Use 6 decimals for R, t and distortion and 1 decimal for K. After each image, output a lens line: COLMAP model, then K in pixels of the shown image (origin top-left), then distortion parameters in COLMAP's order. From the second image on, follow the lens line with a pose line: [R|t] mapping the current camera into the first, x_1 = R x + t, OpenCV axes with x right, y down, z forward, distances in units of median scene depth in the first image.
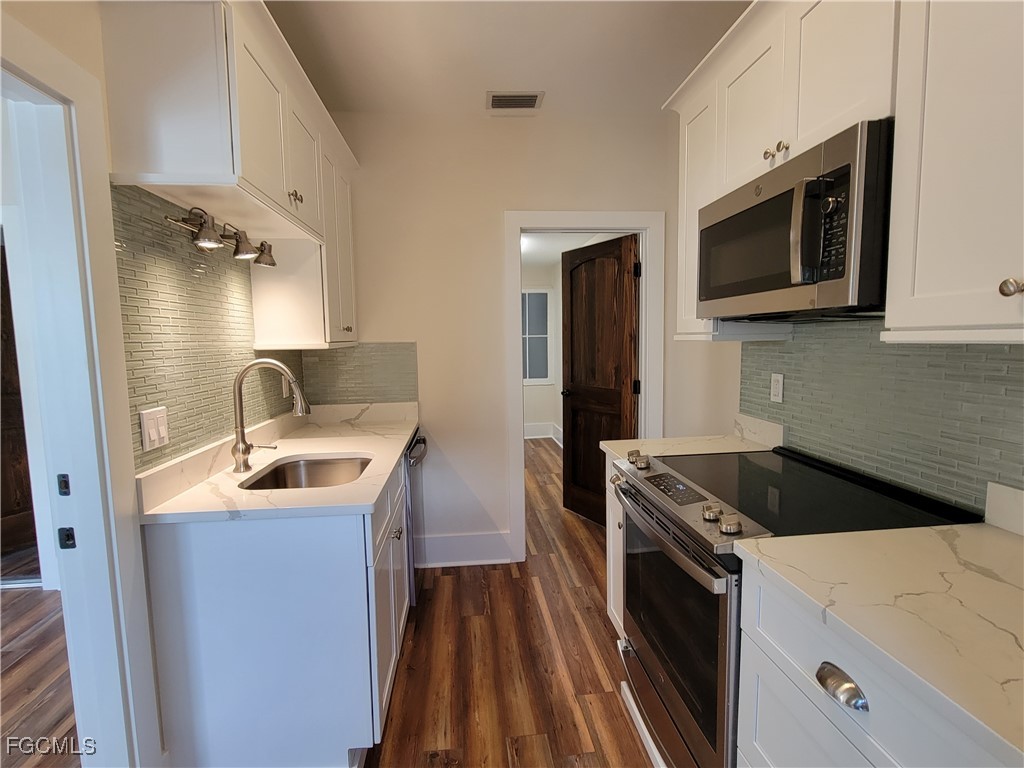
lens RADIAL K [[501.3, 0, 512.0], [0, 501.3, 384.0], [0, 0, 1]] dist [-0.003741, -0.000914]
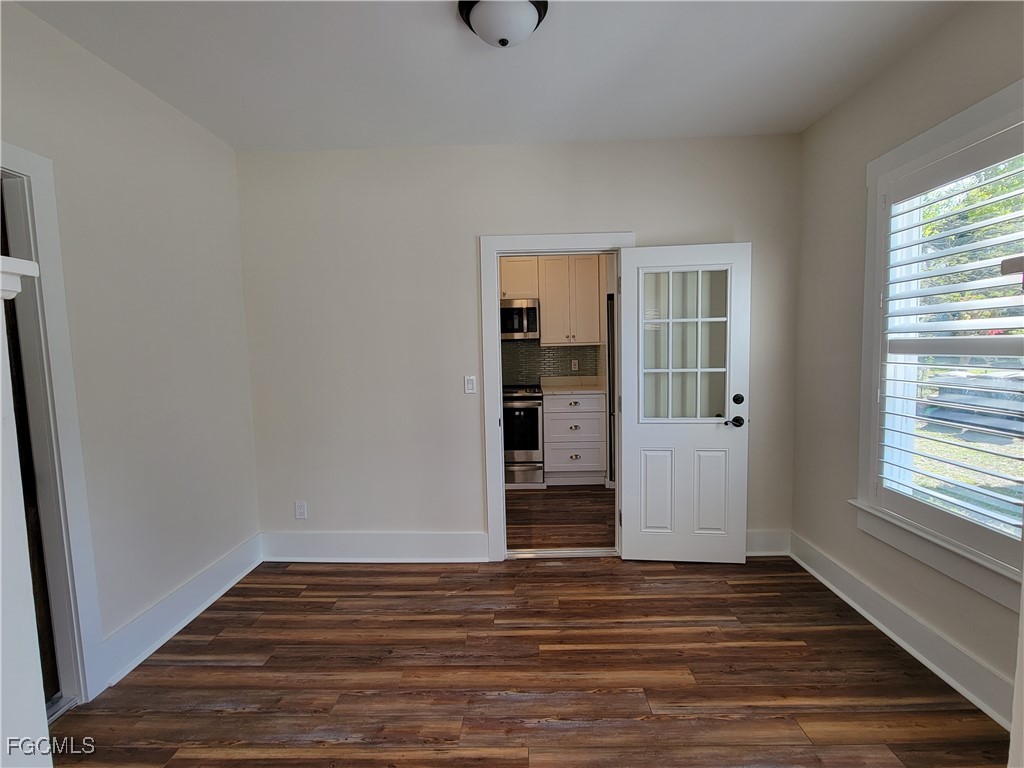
lens RADIAL K [[503.7, 0, 512.0], [0, 503.7, 384.0], [0, 0, 1]] dist [-0.002446, -0.001121]
pose [[0.117363, -0.073764, 0.990346, -2.586520], [0.115946, 0.991435, 0.060104, -0.032713], [-0.986297, 0.107773, 0.124911, 0.470545]]
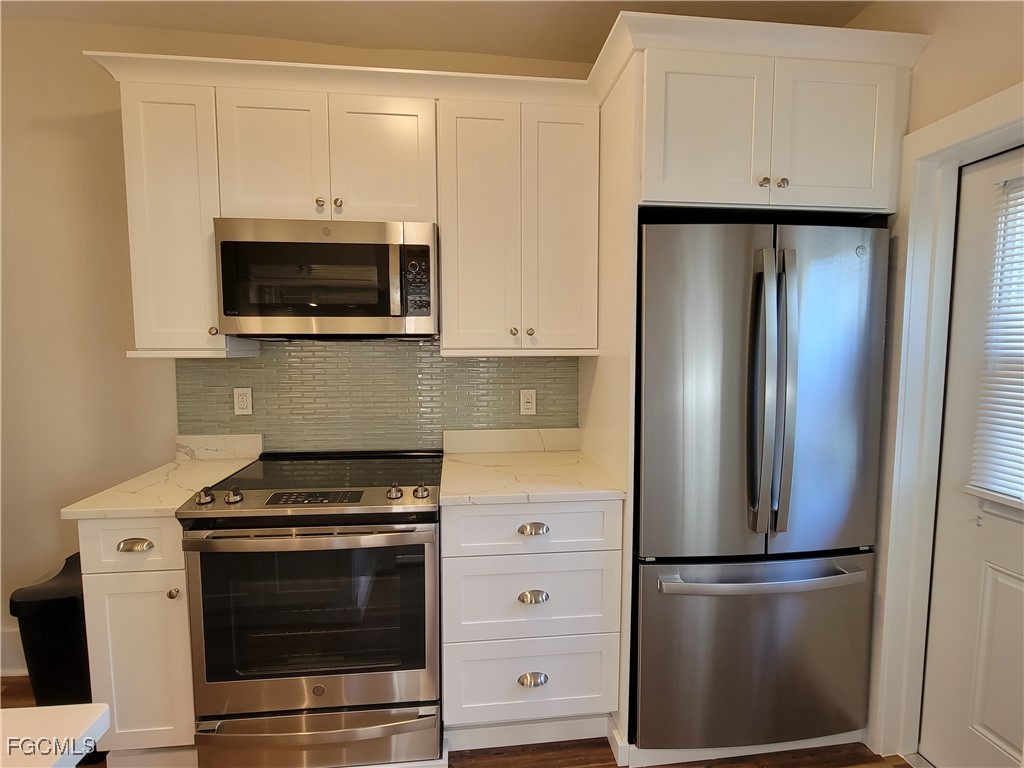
lens RADIAL K [[501.3, 0, 512.0], [0, 501.3, 384.0], [0, 0, 1]] dist [-0.003741, -0.000914]
pose [[-0.011849, -0.059077, 0.998183, -0.628537], [0.092845, 0.993876, 0.059924, -0.046054], [-0.995610, 0.093386, -0.006291, 0.511831]]
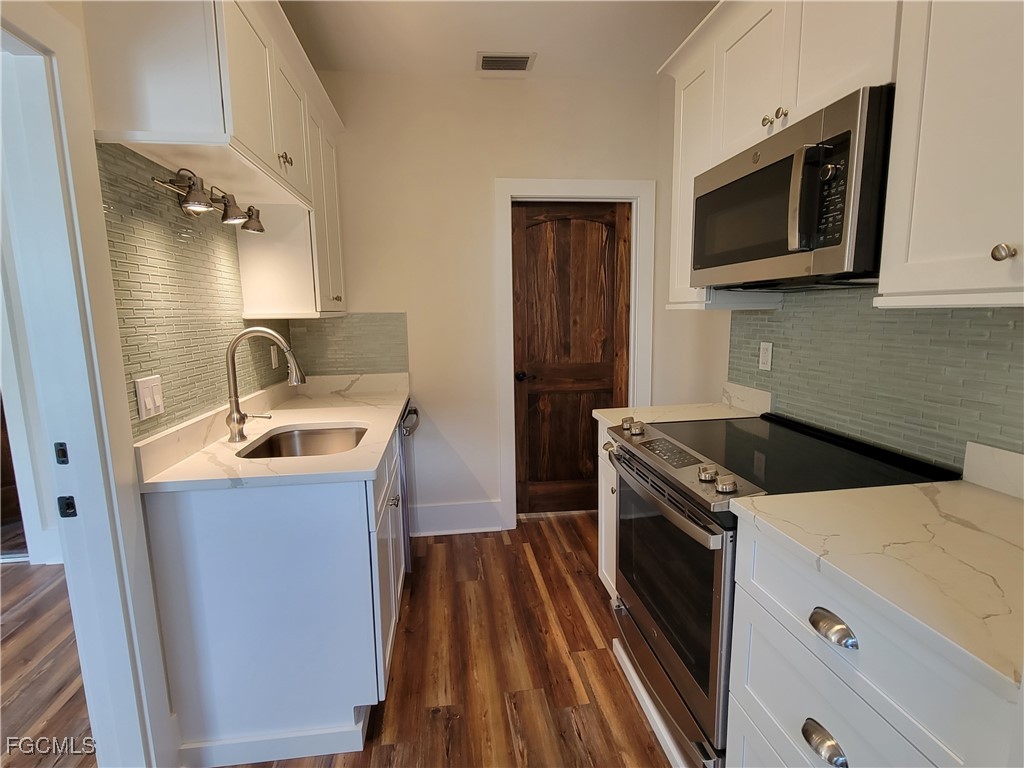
lens RADIAL K [[503.7, 0, 512.0], [0, 503.7, 384.0], [0, 0, 1]] dist [-0.002446, -0.001121]
pose [[0.999286, -0.005026, 0.037448, -0.032564], [0.003095, 0.998670, 0.051469, 0.011996], [-0.037657, -0.051317, 0.997972, -0.011586]]
